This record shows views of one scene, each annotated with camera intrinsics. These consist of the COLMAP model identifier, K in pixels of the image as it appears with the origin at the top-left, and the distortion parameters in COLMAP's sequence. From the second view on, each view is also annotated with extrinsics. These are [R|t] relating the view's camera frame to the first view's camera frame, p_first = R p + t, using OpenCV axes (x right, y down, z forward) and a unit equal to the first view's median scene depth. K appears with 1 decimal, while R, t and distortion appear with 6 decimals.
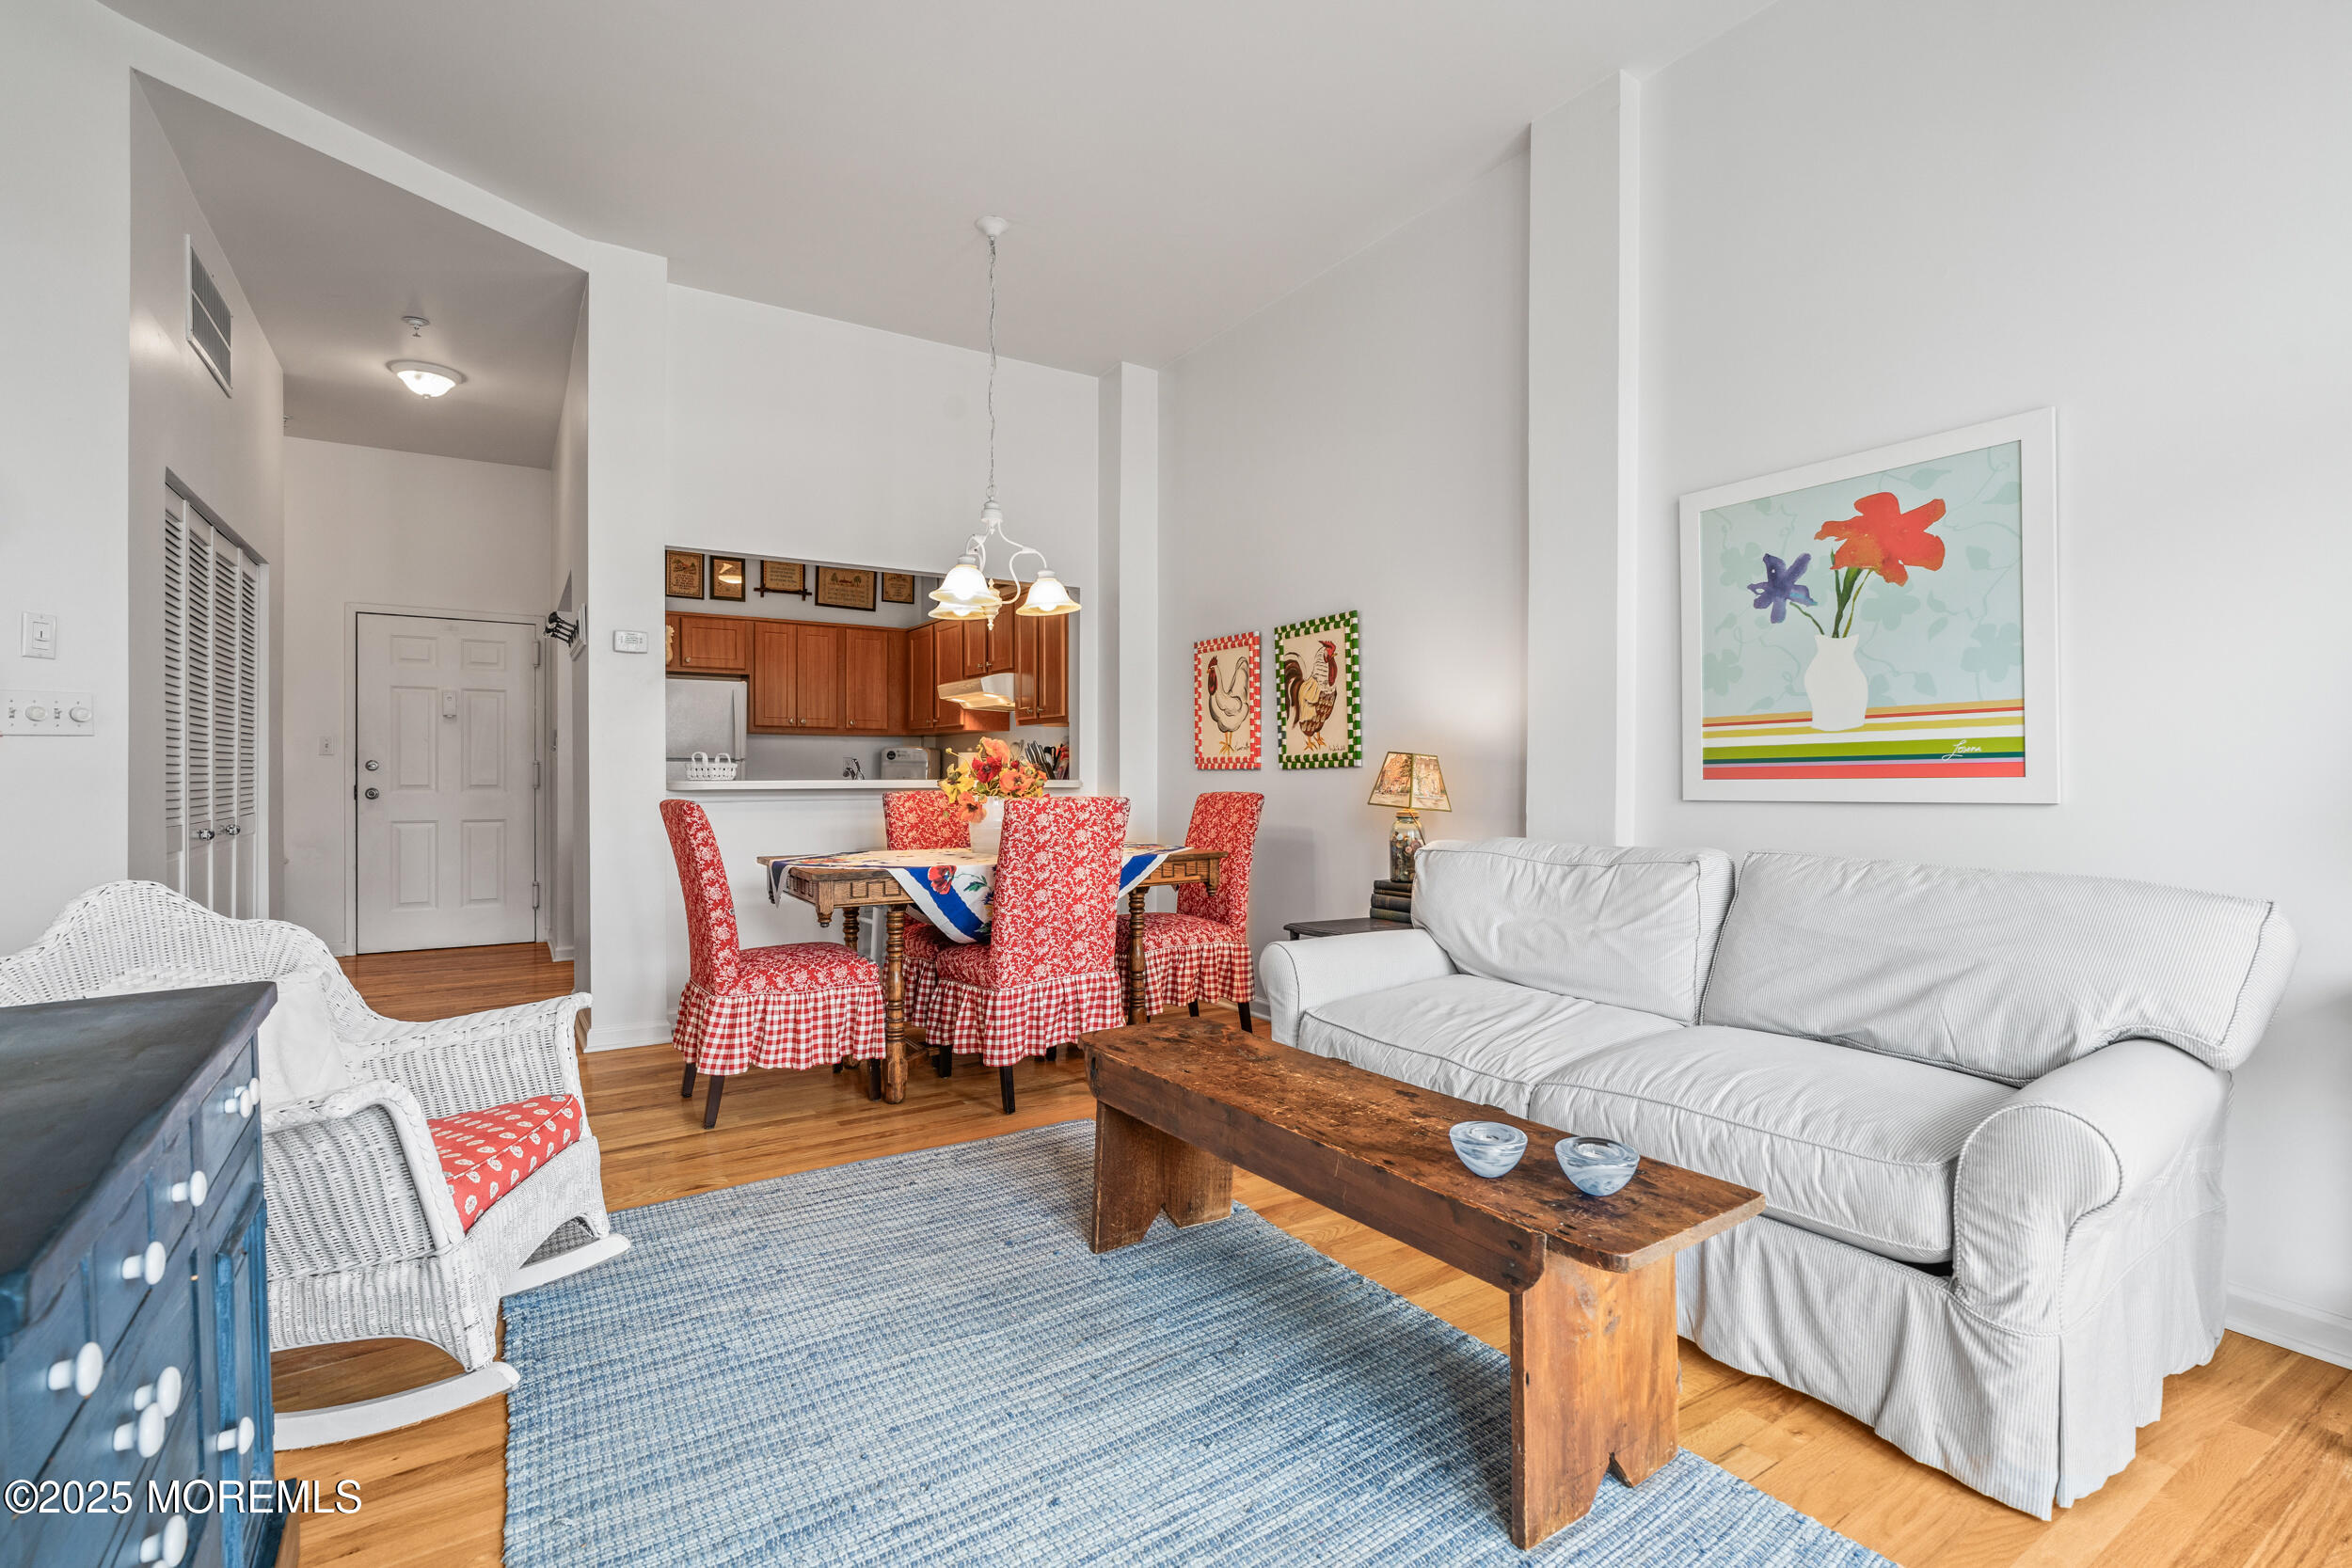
lens RADIAL K [[1061.0, 0, 1175.6], [0, 1061.0, 771.3], [0, 0, 1]] dist [-0.001390, -0.000069]
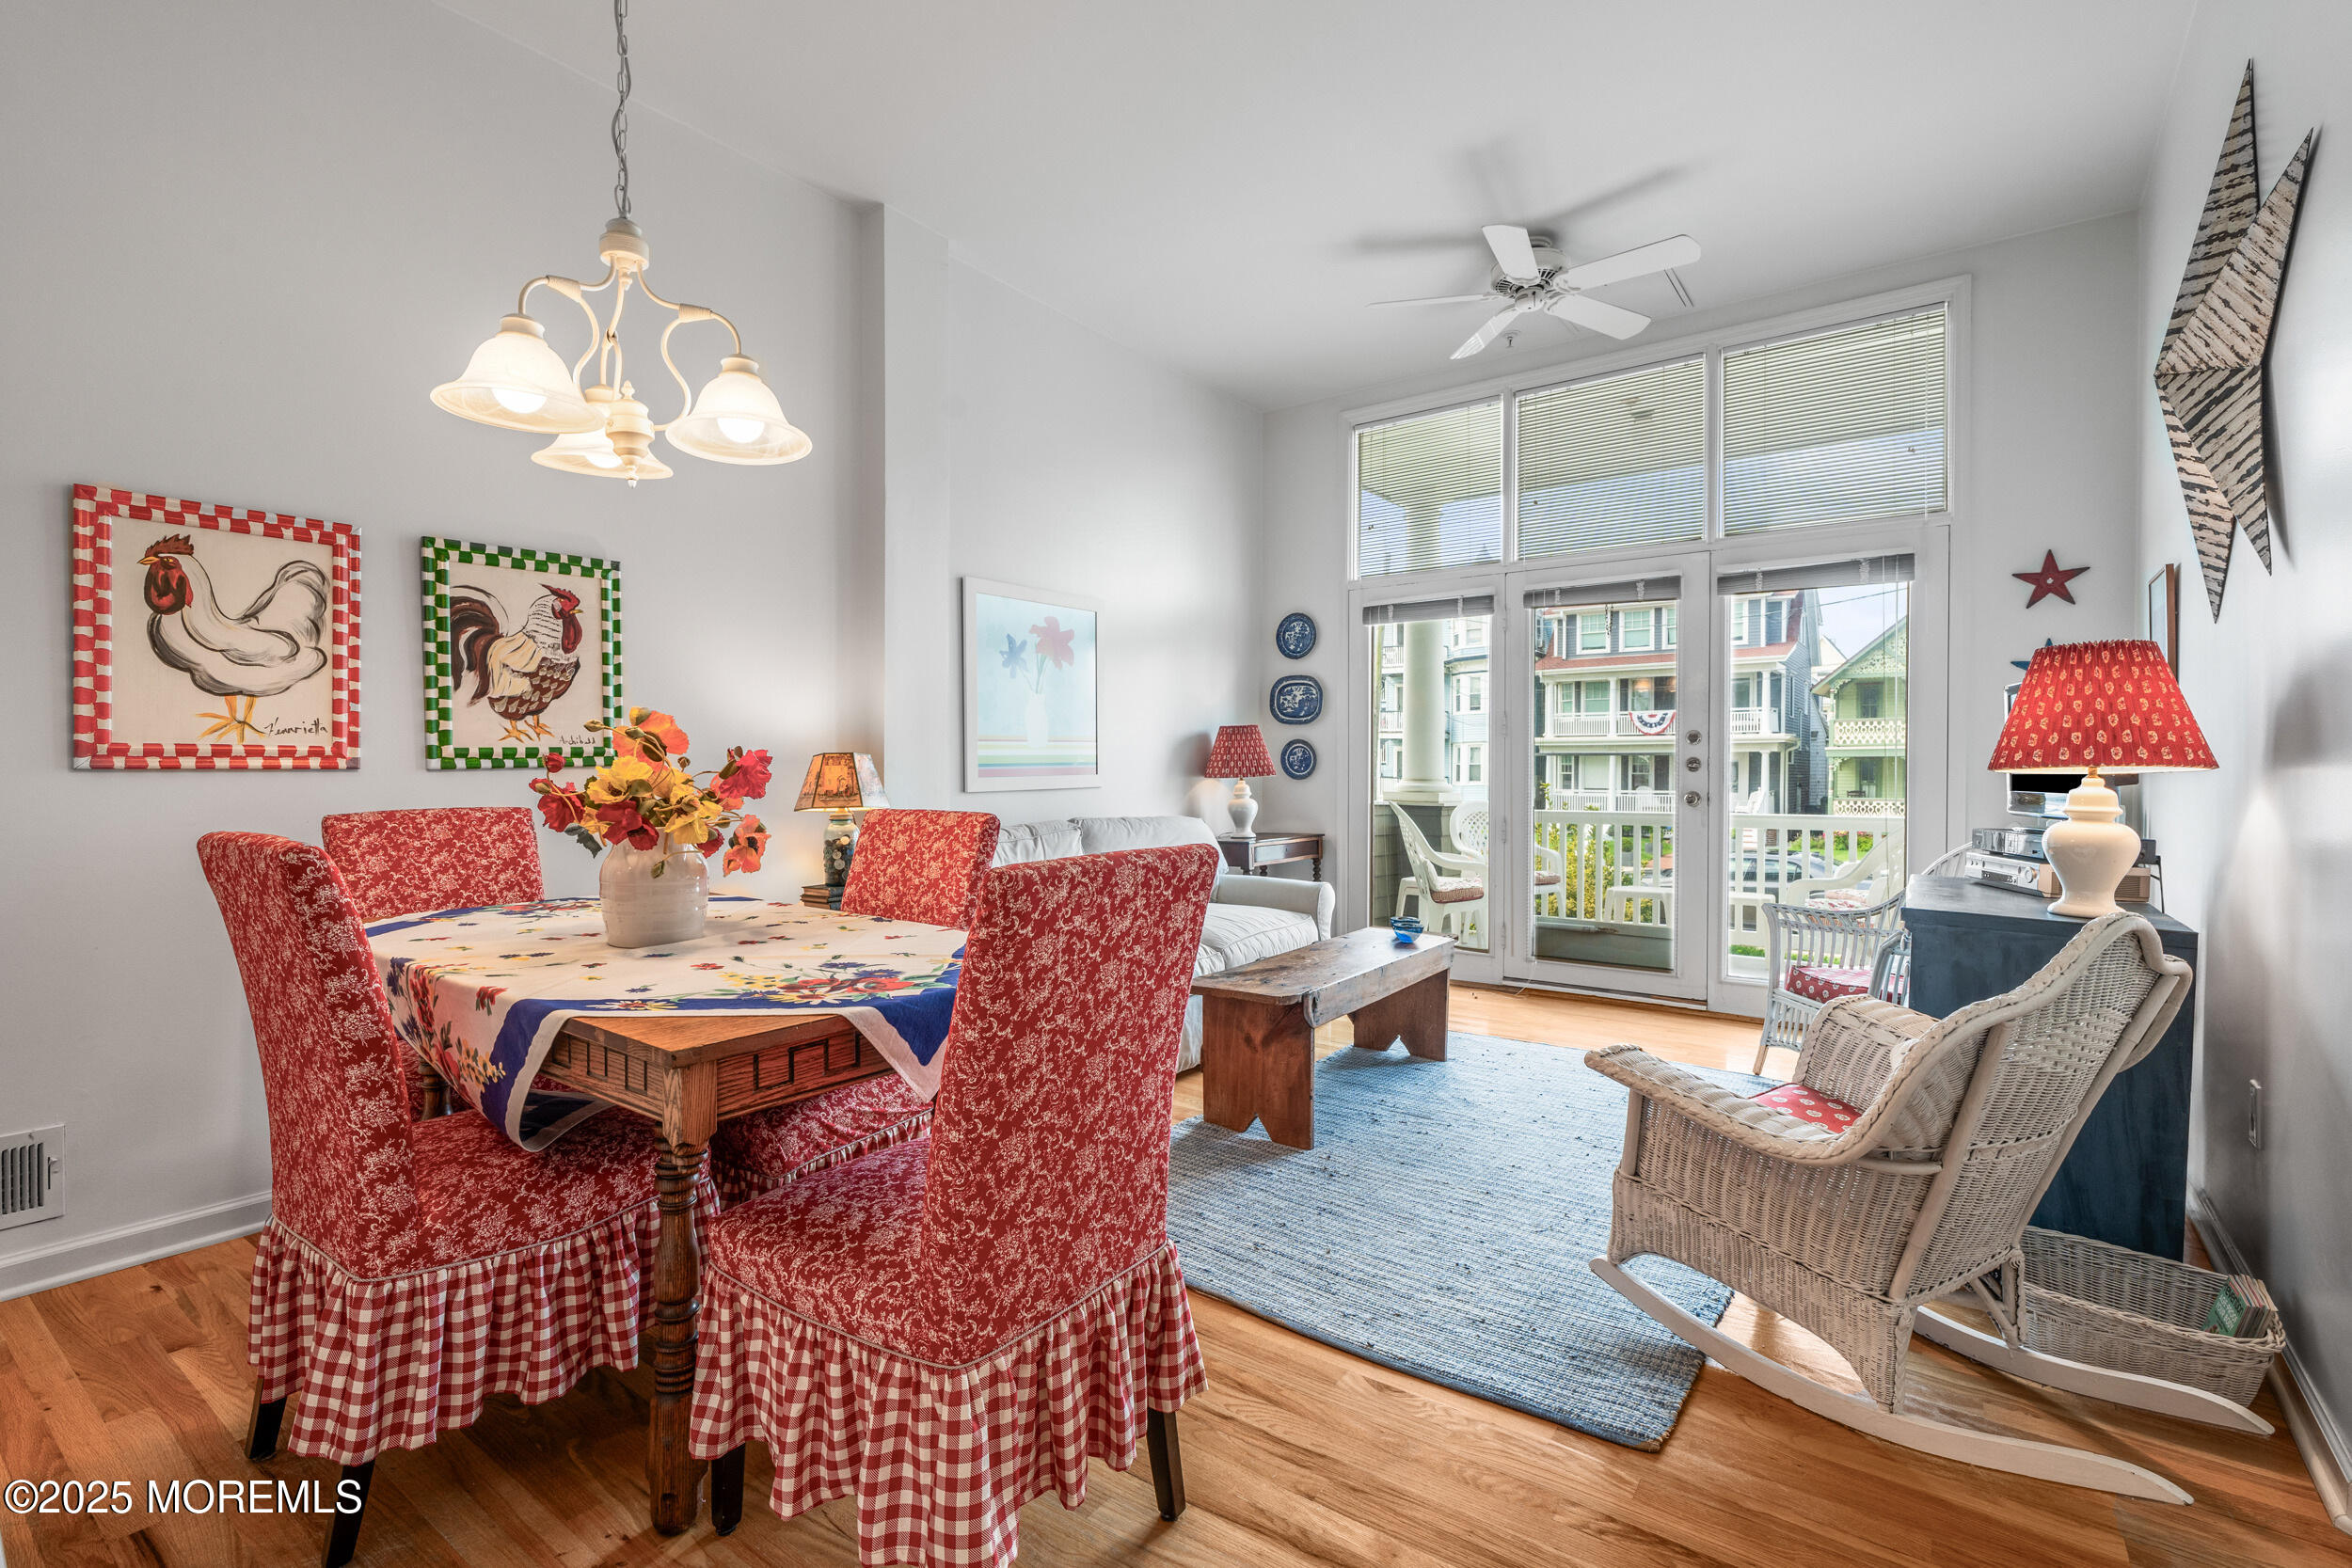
lens RADIAL K [[1074.1, 0, 1180.5], [0, 1074.1, 780.2], [0, 0, 1]] dist [-0.001244, 0.000348]
pose [[-0.342855, -0.008258, 0.939352, -0.644659], [0.000195, 0.999961, 0.008862, -0.001081], [-0.939388, 0.003222, -0.342840, 0.820343]]
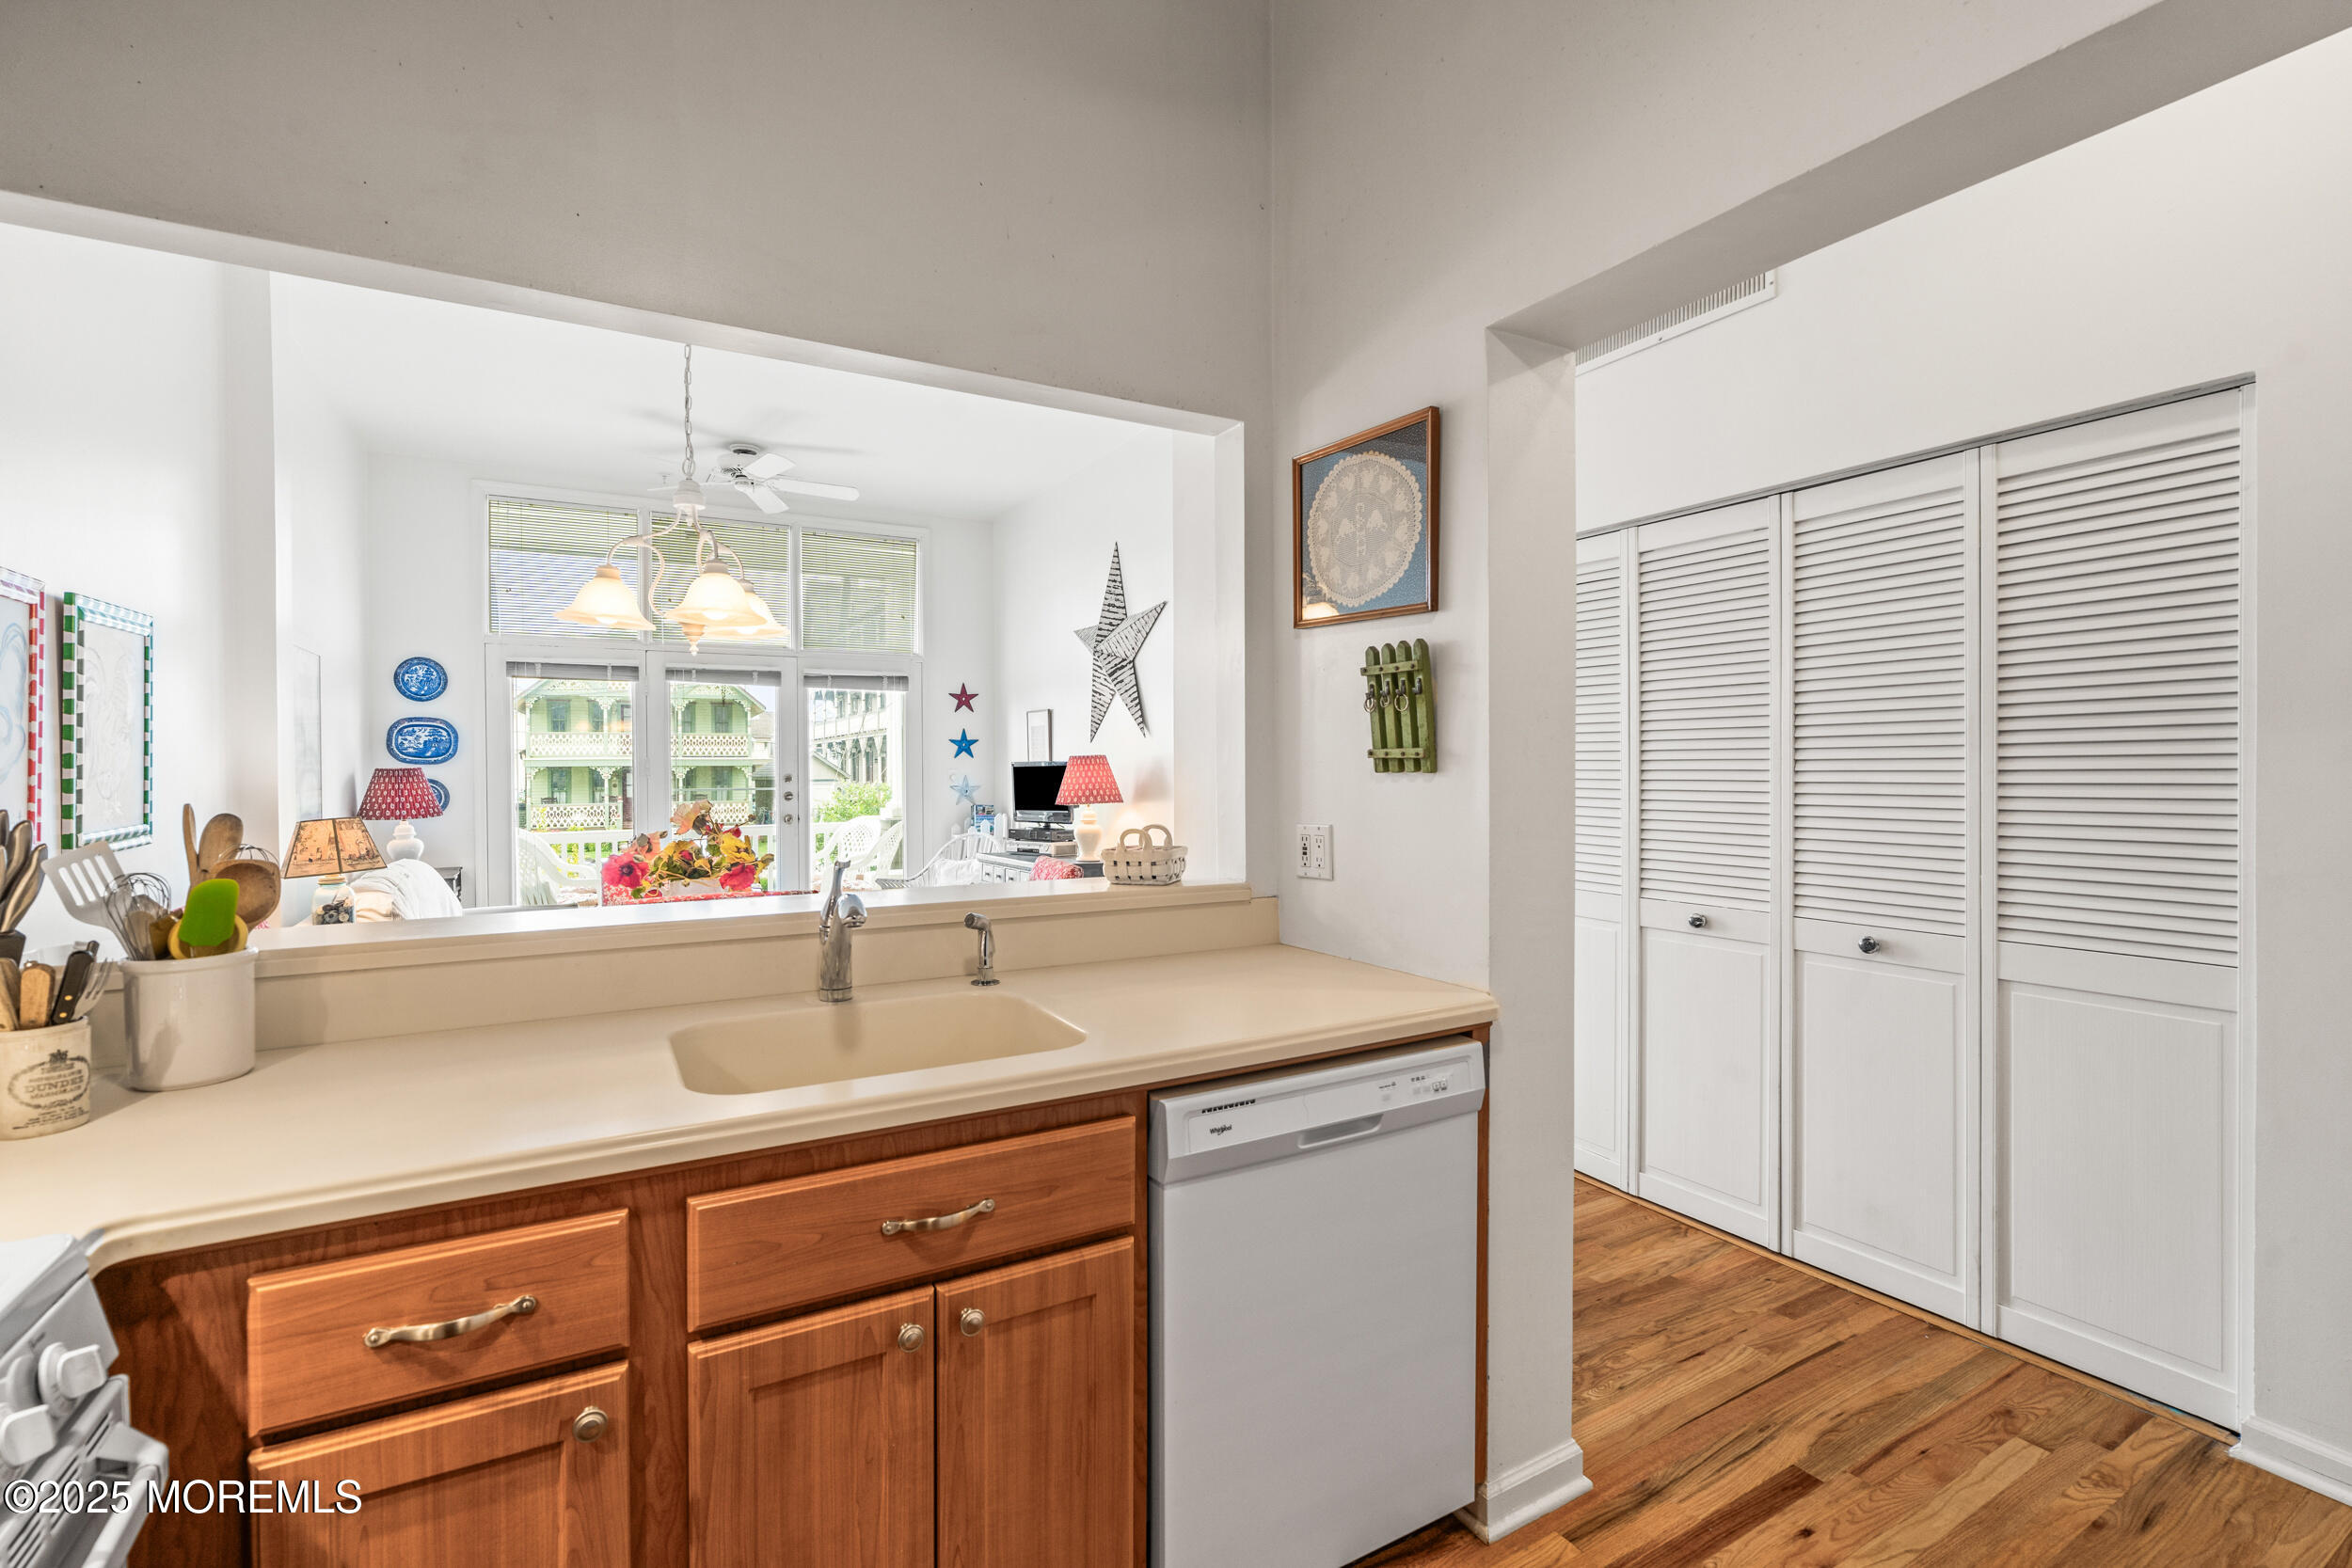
lens RADIAL K [[1061.0, 0, 1175.6], [0, 1061.0, 771.3], [0, 0, 1]] dist [-0.001390, -0.000069]
pose [[-0.998630, 0.007818, 0.051743, -0.485326], [0.008027, 0.999960, 0.003842, -0.045642], [-0.051711, 0.004252, -0.998653, 1.529551]]
